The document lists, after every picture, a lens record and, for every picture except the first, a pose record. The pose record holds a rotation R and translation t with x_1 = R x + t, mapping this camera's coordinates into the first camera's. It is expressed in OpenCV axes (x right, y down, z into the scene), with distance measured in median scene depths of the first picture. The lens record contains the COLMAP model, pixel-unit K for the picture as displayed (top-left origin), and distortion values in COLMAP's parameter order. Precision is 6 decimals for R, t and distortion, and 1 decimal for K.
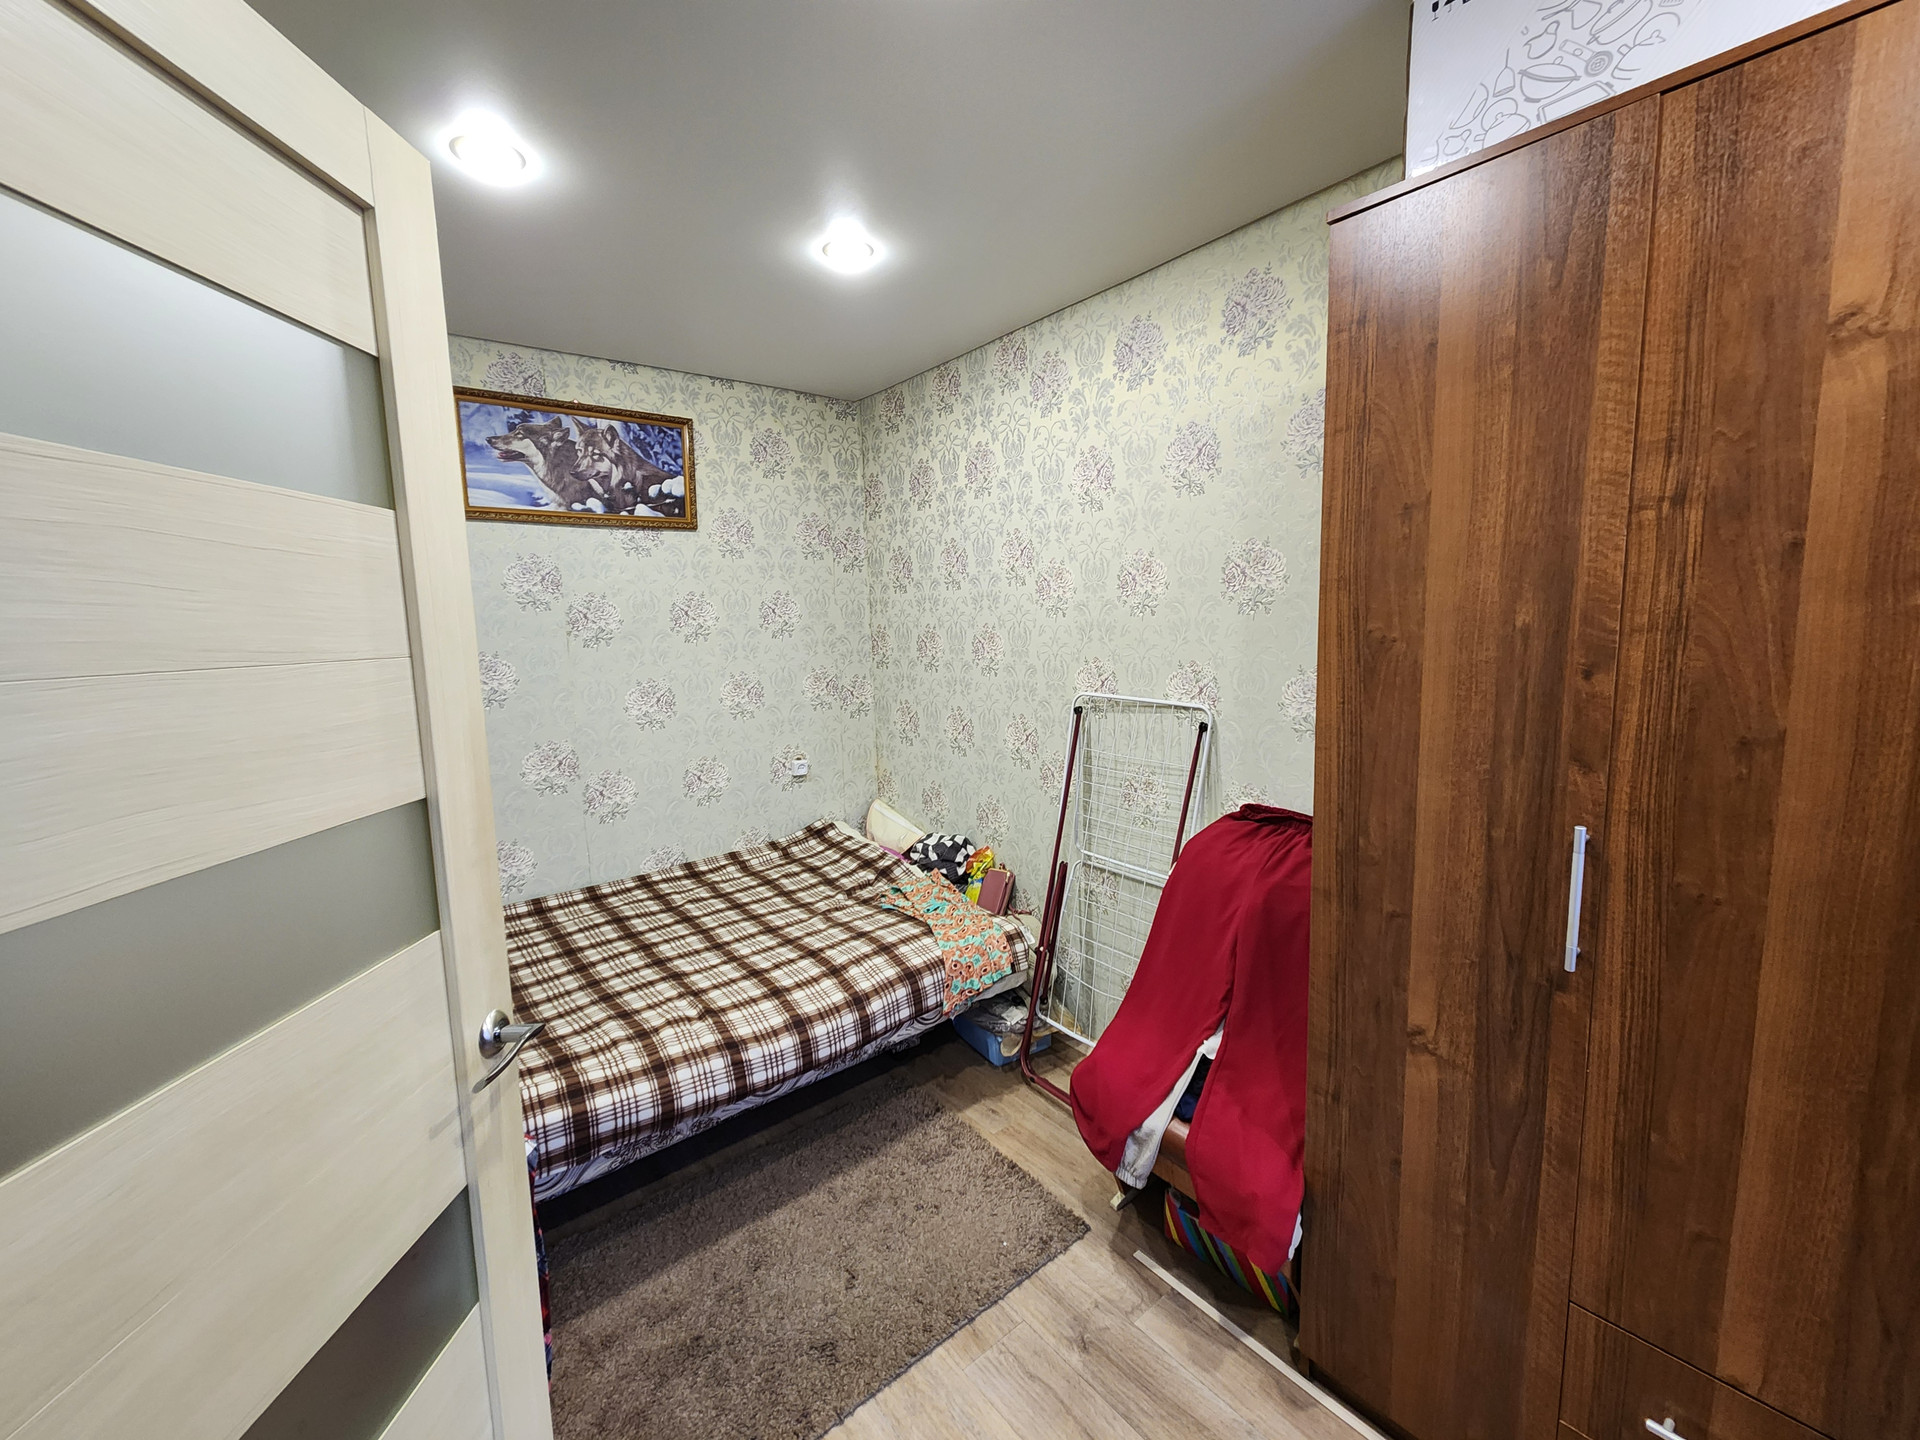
lens RADIAL K [[778.4, 0, 966.3], [0, 778.4, 707.1], [0, 0, 1]] dist [0.010032, -0.006049]
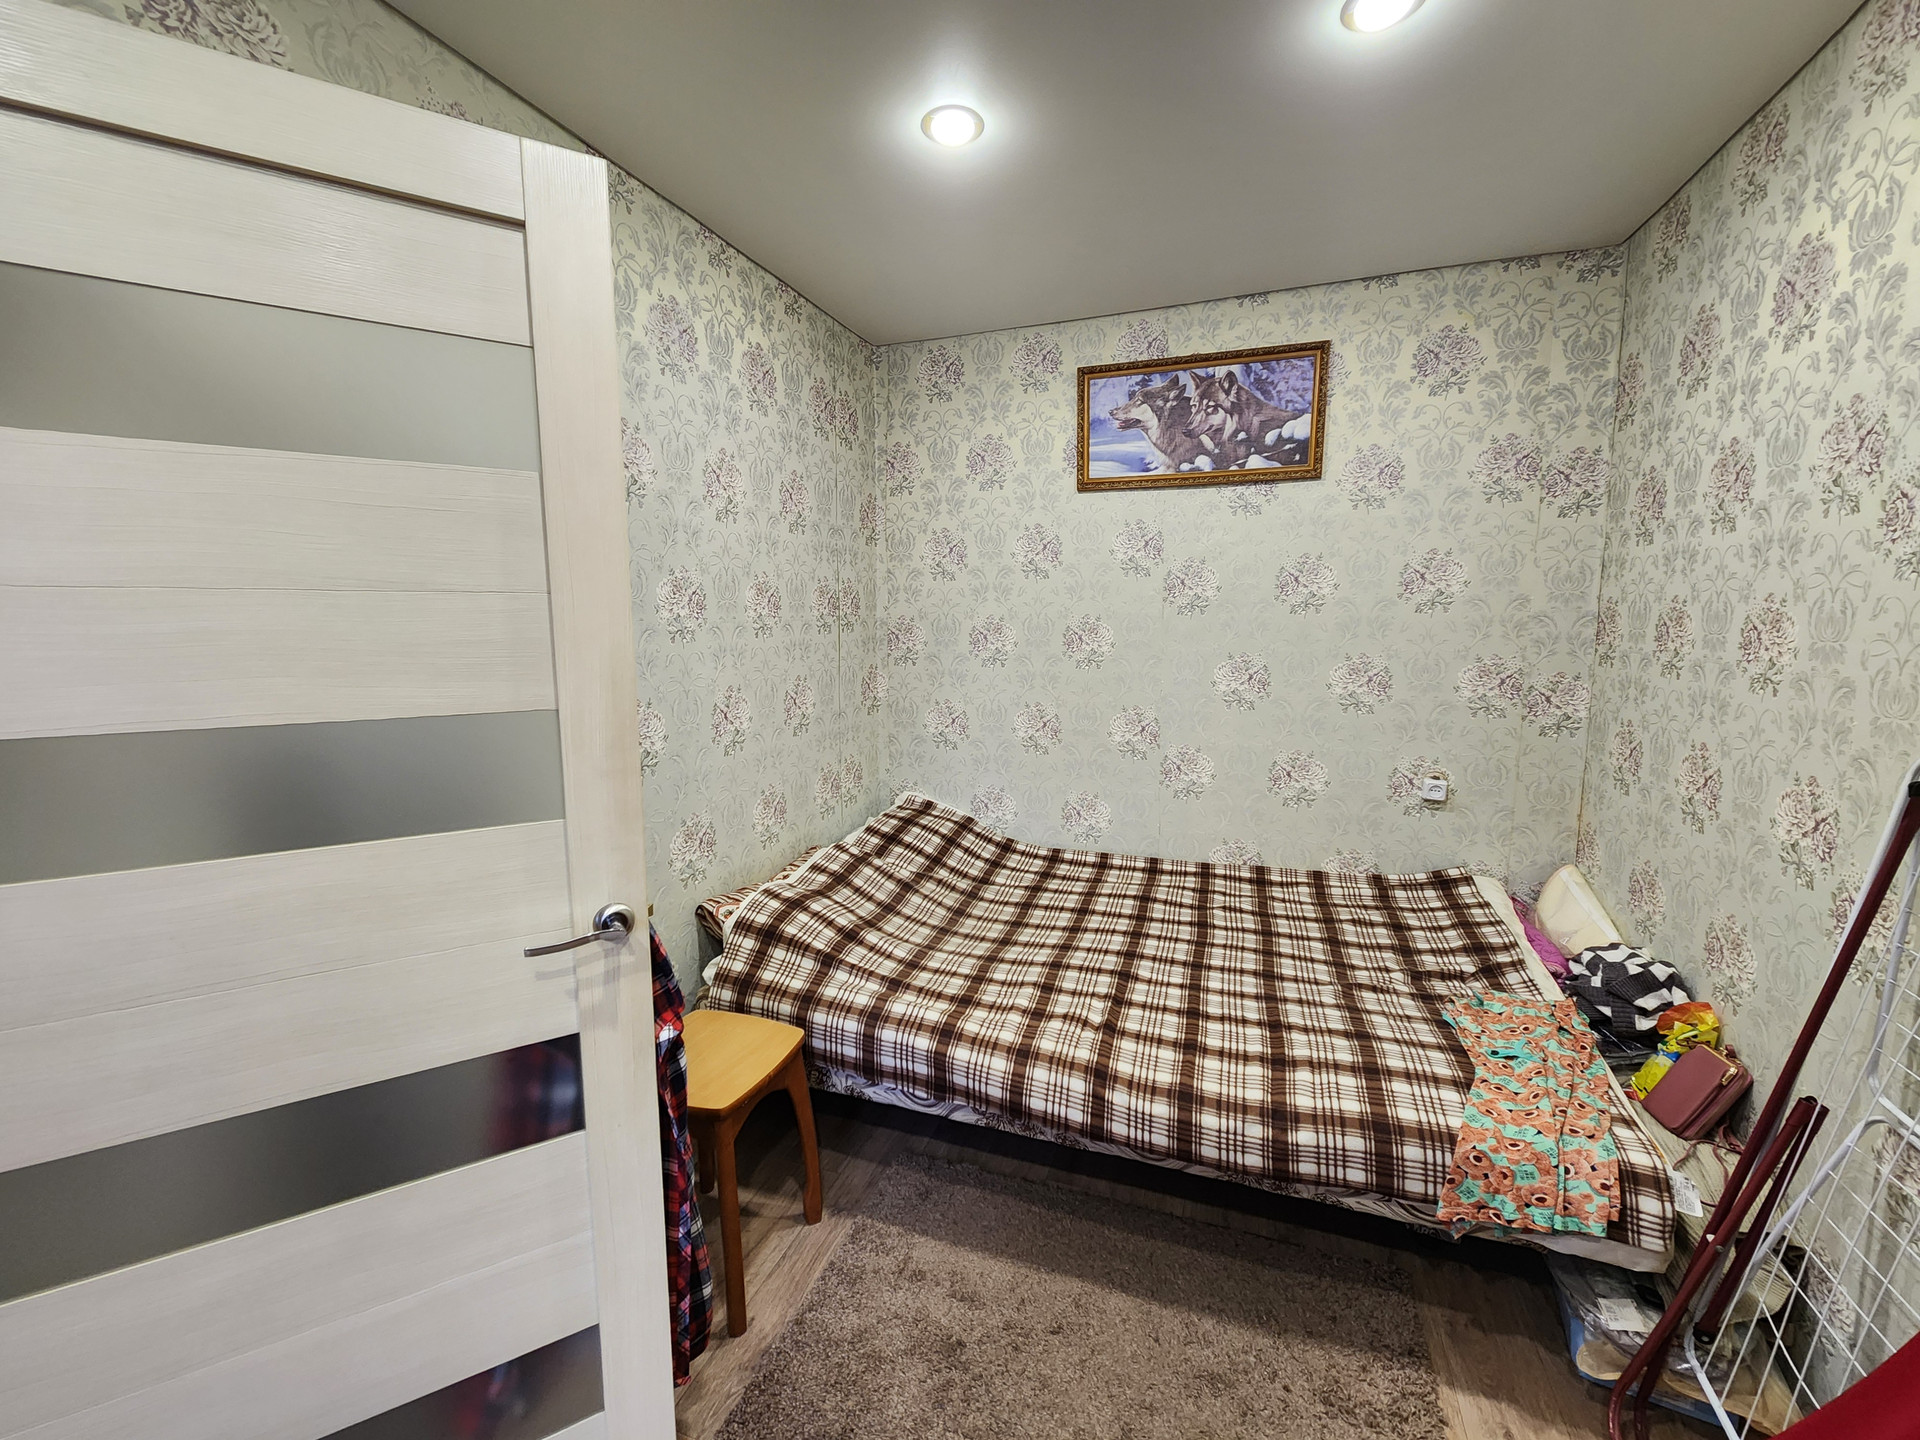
lens RADIAL K [[778.4, 0, 966.3], [0, 778.4, 707.1], [0, 0, 1]] dist [0.010032, -0.006049]
pose [[0.517341, 0.132374, -0.845479, 0.205890], [-0.109097, 0.990105, 0.088263, -0.019892], [0.848797, 0.046577, 0.526664, 0.277486]]
